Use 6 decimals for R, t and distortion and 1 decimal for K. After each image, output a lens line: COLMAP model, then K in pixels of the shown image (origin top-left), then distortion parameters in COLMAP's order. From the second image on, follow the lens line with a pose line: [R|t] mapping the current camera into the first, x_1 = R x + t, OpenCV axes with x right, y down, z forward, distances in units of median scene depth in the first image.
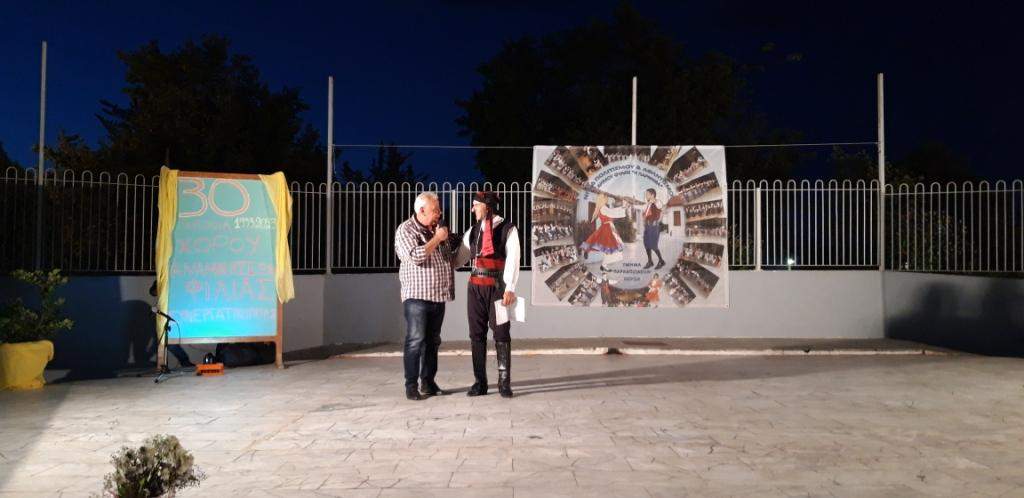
lens RADIAL K [[790.7, 0, 510.8], [0, 790.7, 251.2], [0, 0, 1]] dist [0.093440, -0.167501]
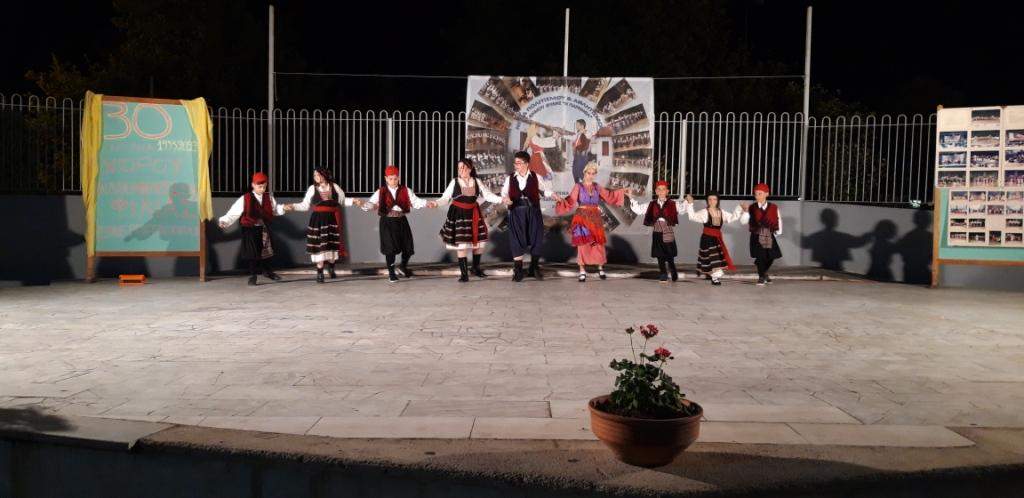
lens RADIAL K [[792.9, 0, 510.7], [0, 792.9, 251.4], [0, 0, 1]] dist [0.101427, -0.186002]
pose [[0.999458, 0.015509, -0.029026, 0.118252], [-0.013072, 0.996519, 0.082336, 0.008435], [0.030202, -0.081912, 0.996182, -0.050489]]
